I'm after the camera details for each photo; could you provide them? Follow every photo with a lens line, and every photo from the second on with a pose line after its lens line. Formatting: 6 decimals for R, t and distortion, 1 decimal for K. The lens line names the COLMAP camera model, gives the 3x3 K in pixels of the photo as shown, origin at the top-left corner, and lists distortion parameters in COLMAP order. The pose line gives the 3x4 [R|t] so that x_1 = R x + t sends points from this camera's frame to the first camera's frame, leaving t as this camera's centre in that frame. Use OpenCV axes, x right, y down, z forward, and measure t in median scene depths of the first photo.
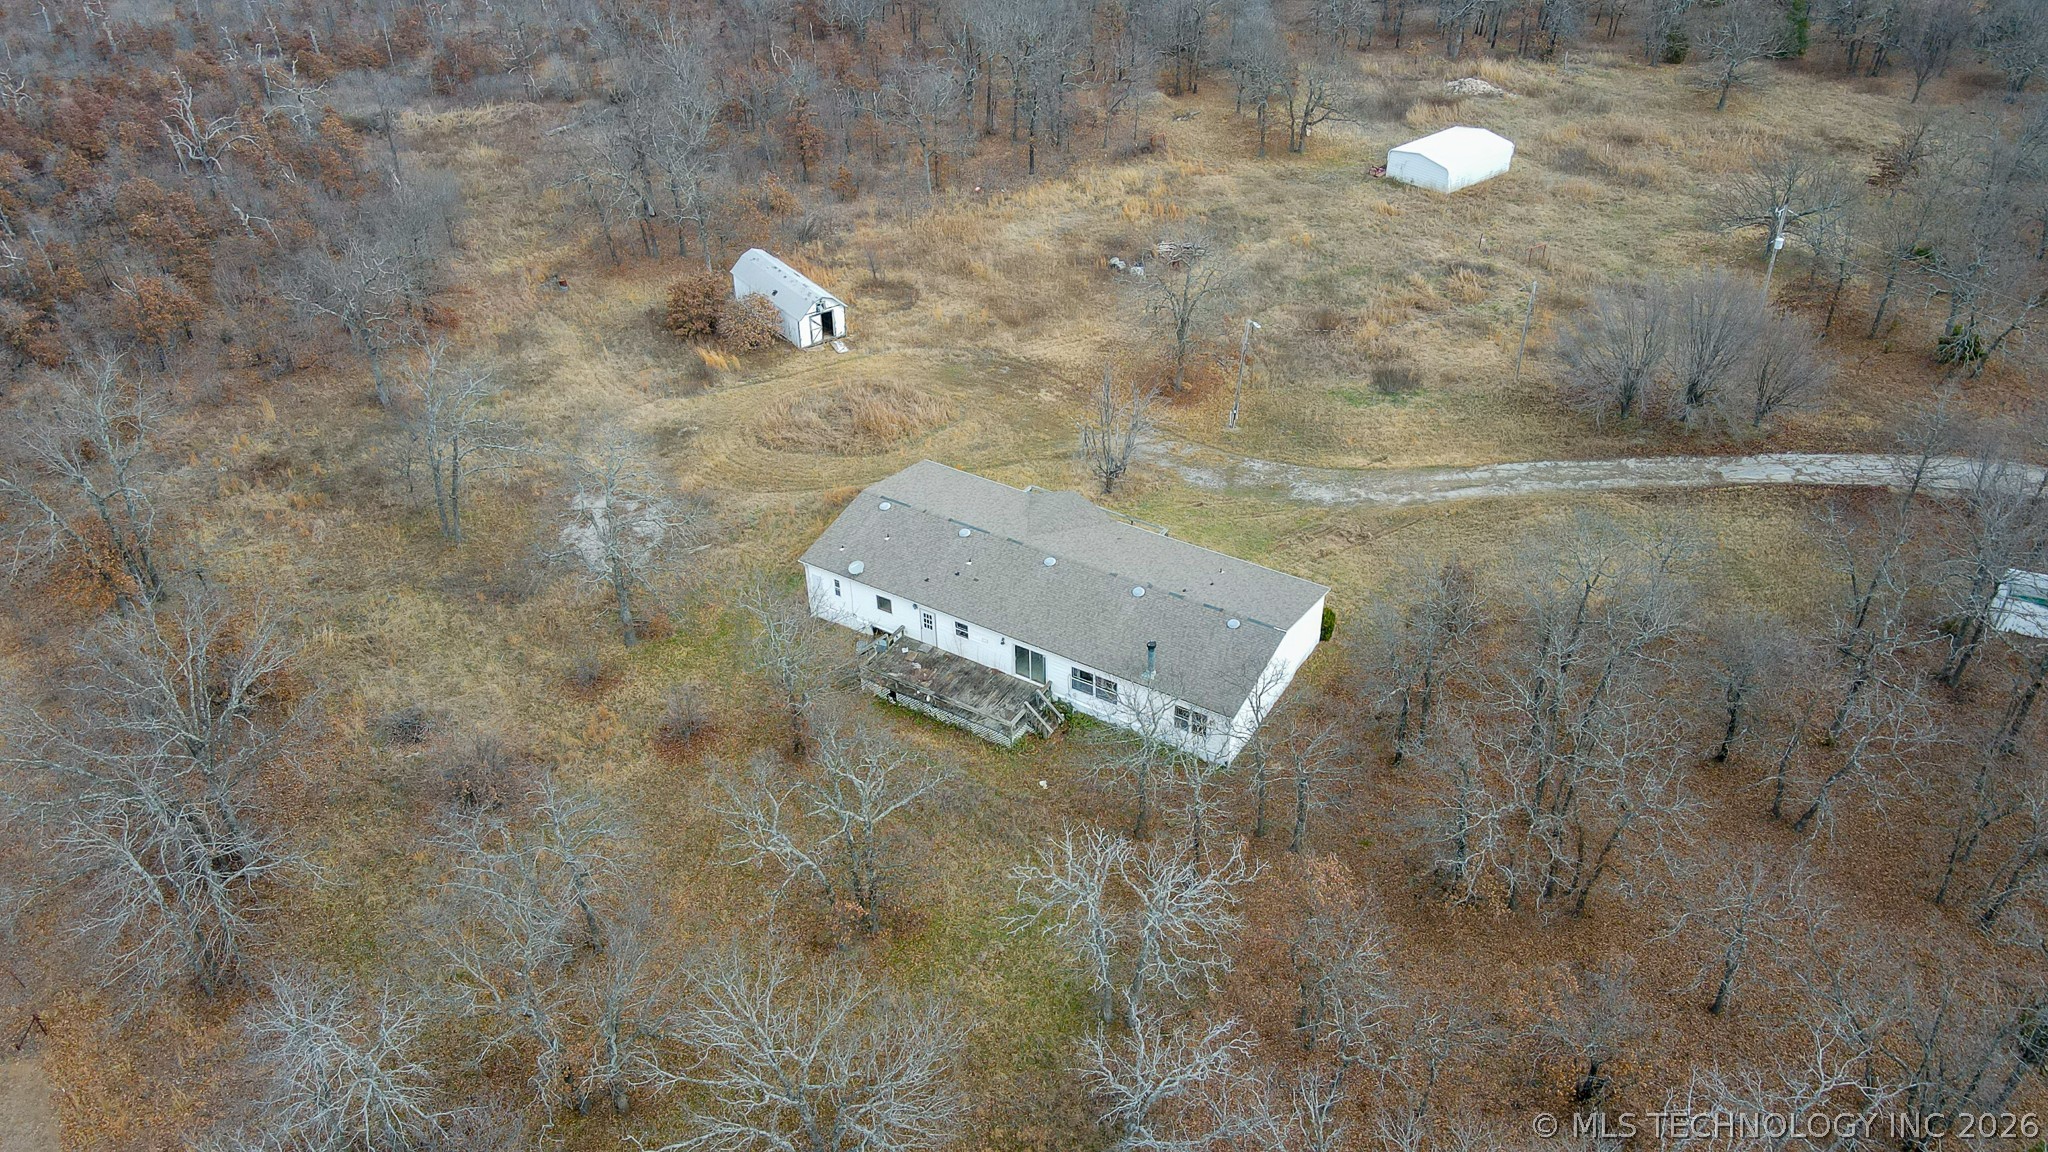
lens RADIAL K [[1497.3, 0, 1035.3], [0, 1497.3, 621.2], [0, 0, 1]] dist [-0.036845, 0.125501]
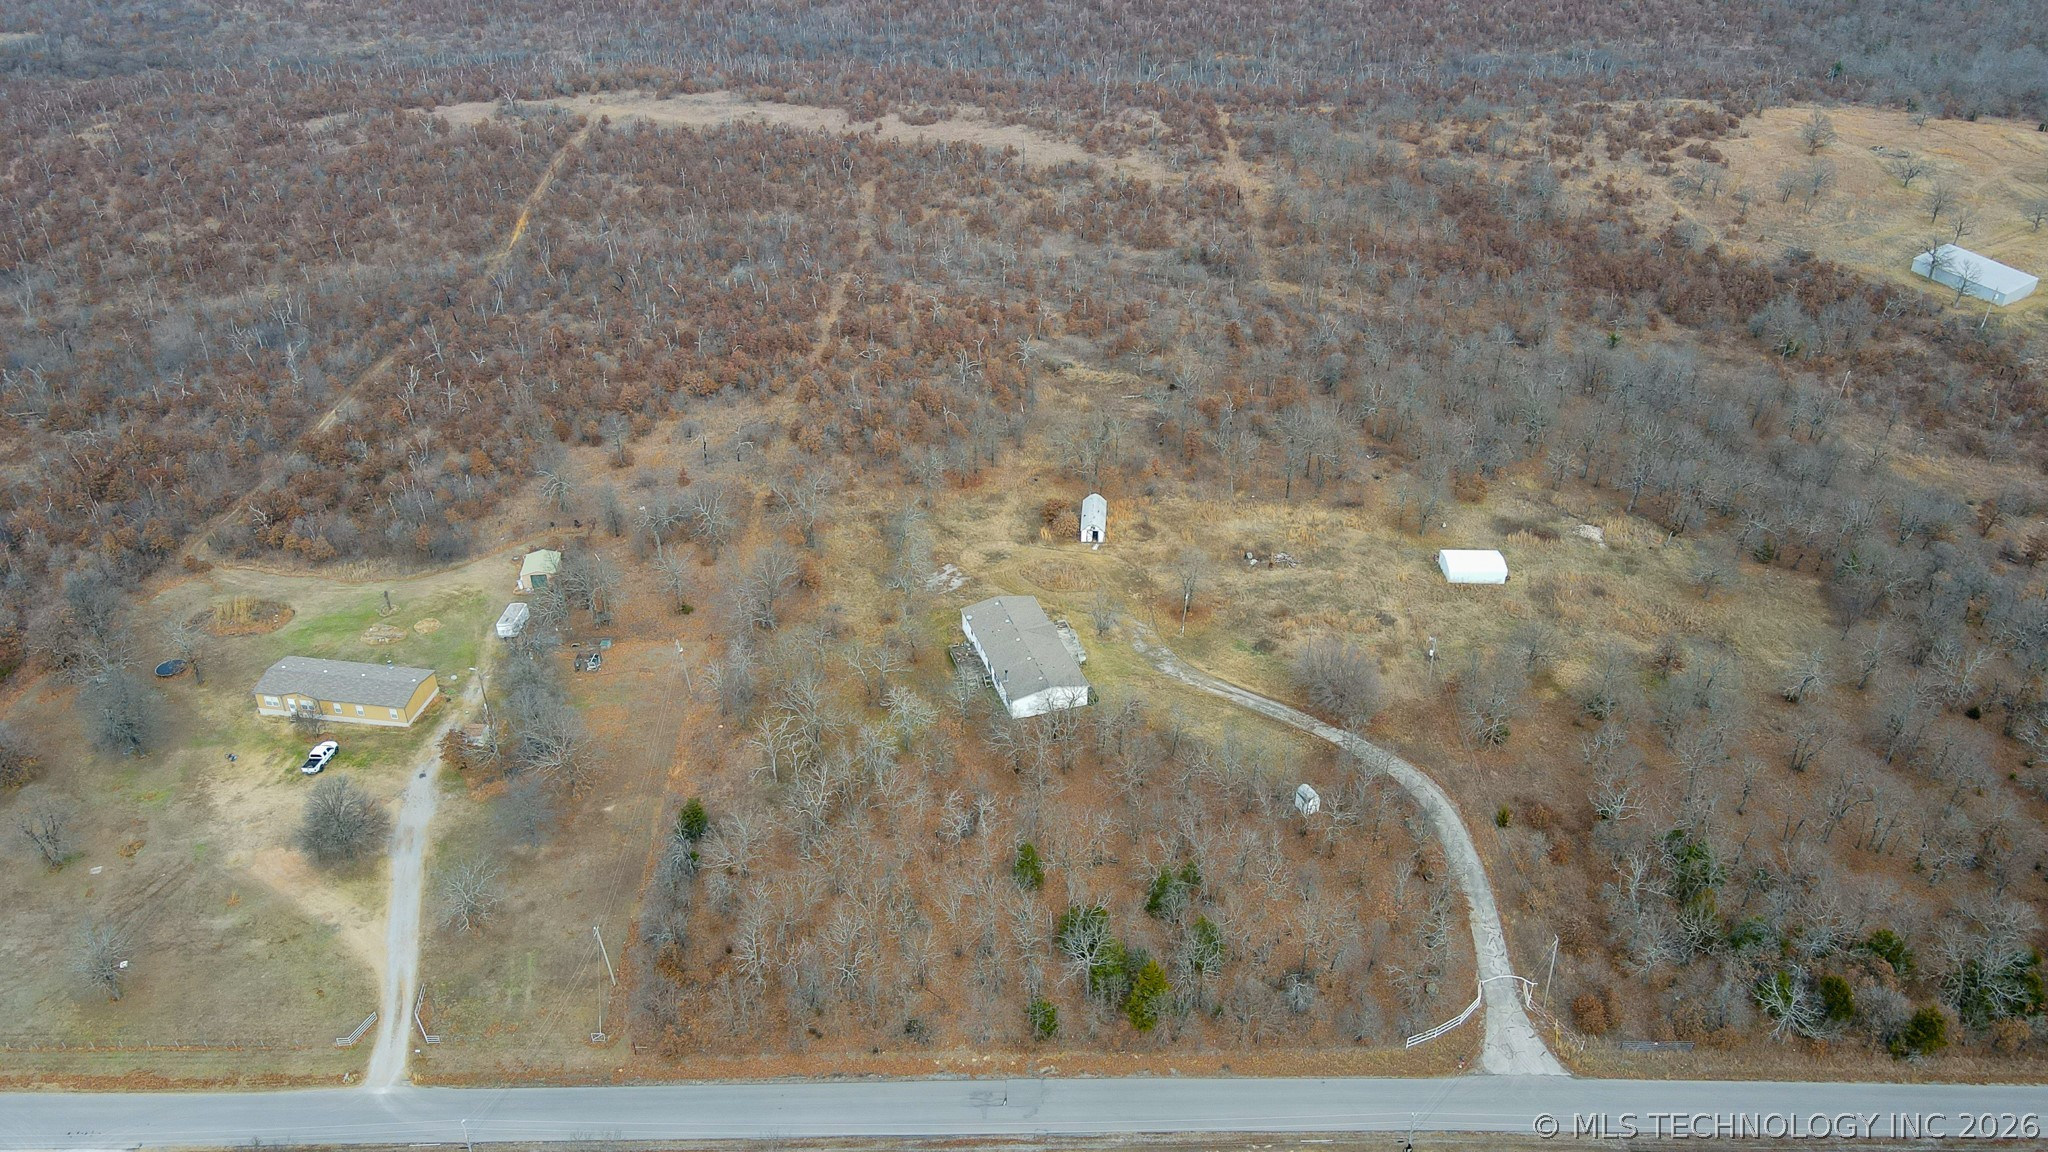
lens RADIAL K [[1524.9, 0, 1038.1], [0, 1524.9, 583.0], [0, 0, 1]] dist [0.008394, 0.010569]
pose [[0.765247, 0.353749, -0.537827, 1.079315], [-0.400358, 0.915775, 0.032690, -0.172045], [0.504093, 0.190308, 0.842421, -1.011065]]
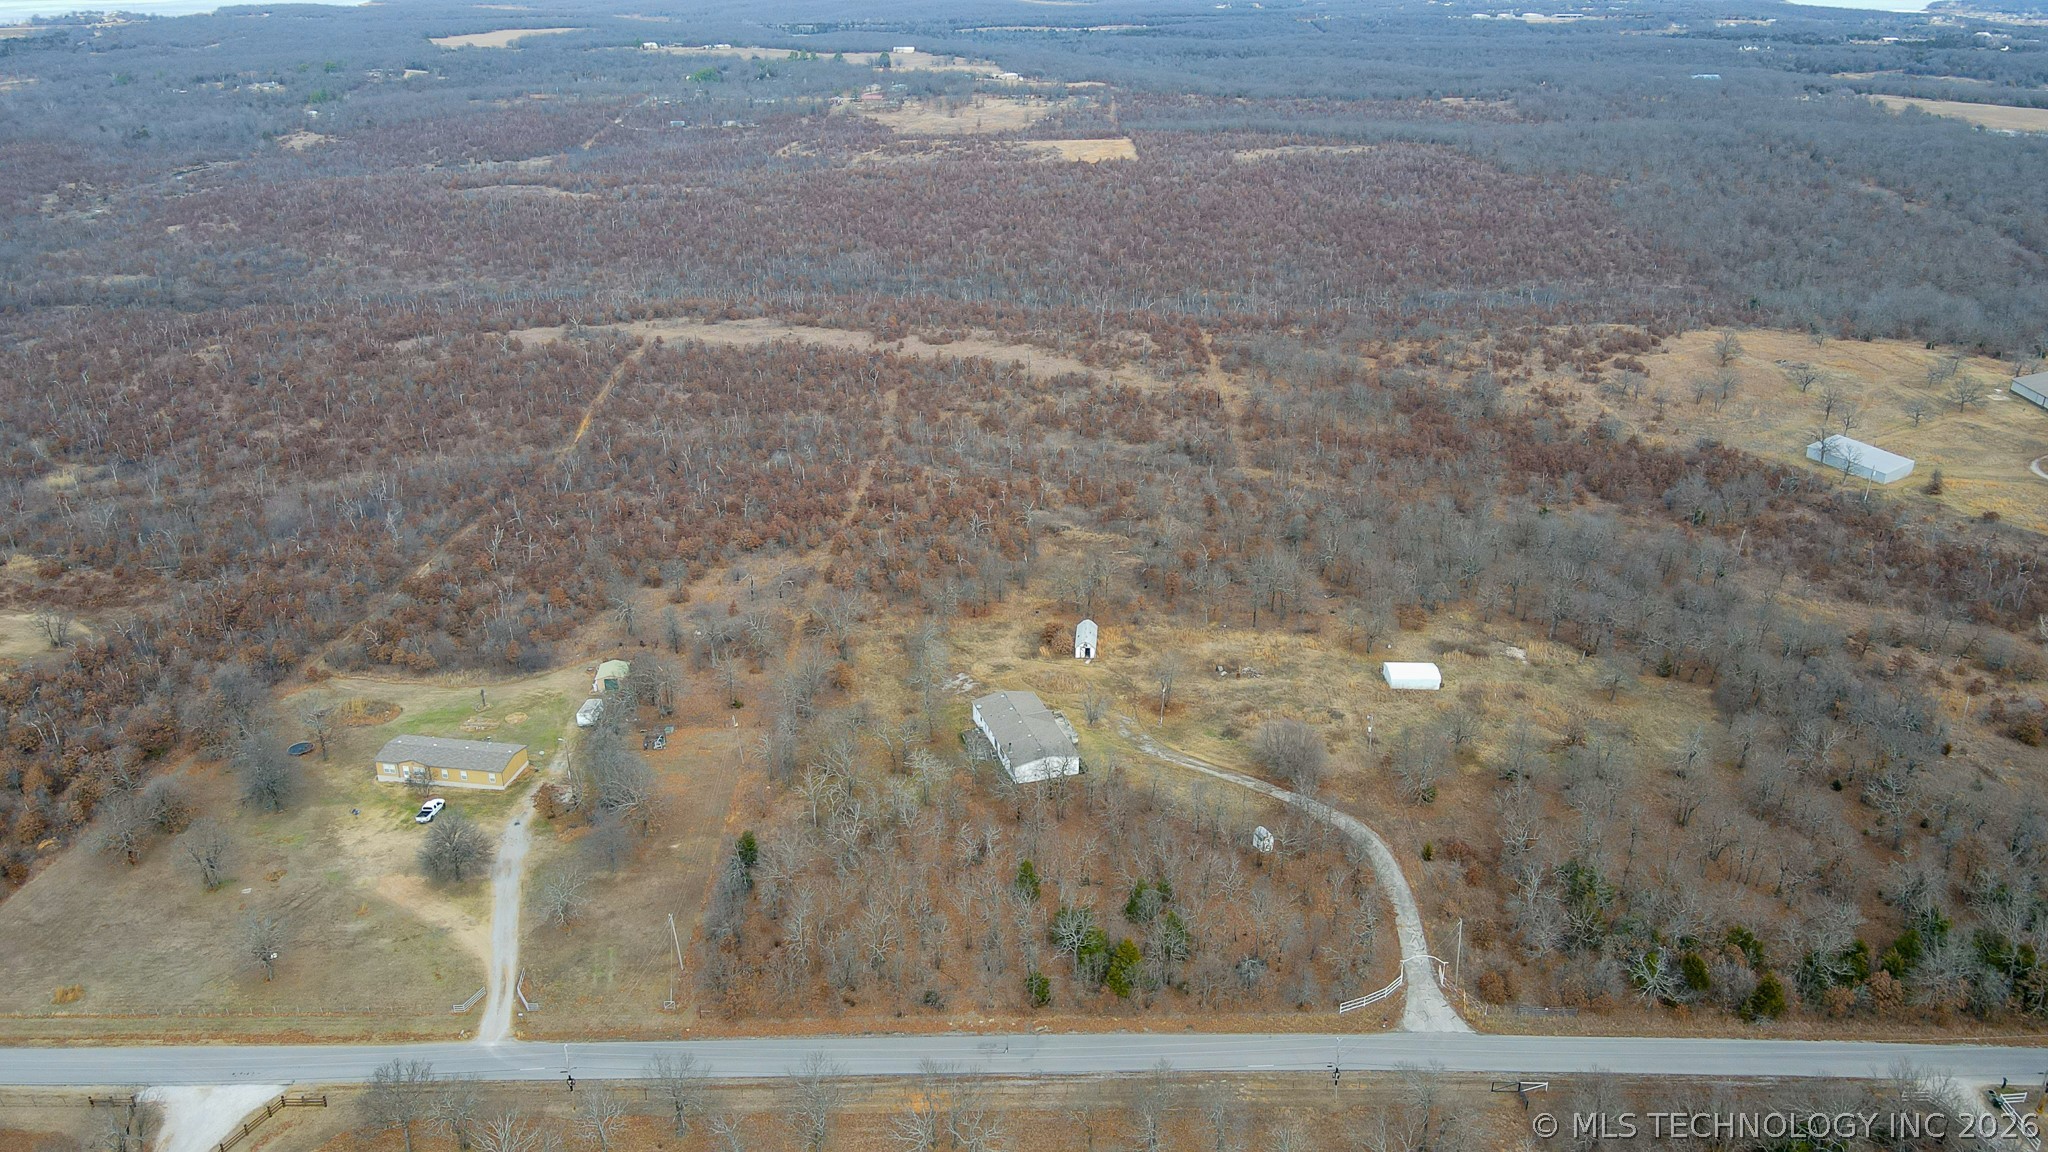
lens RADIAL K [[1510.9, 0, 1038.2], [0, 1510.9, 585.0], [0, 0, 1]] dist [0.001377, 0.024126]
pose [[0.762075, 0.265328, -0.590629, 1.355690], [-0.401917, 0.909018, -0.110226, 0.026533], [0.507646, 0.321384, 0.799380, -1.247795]]
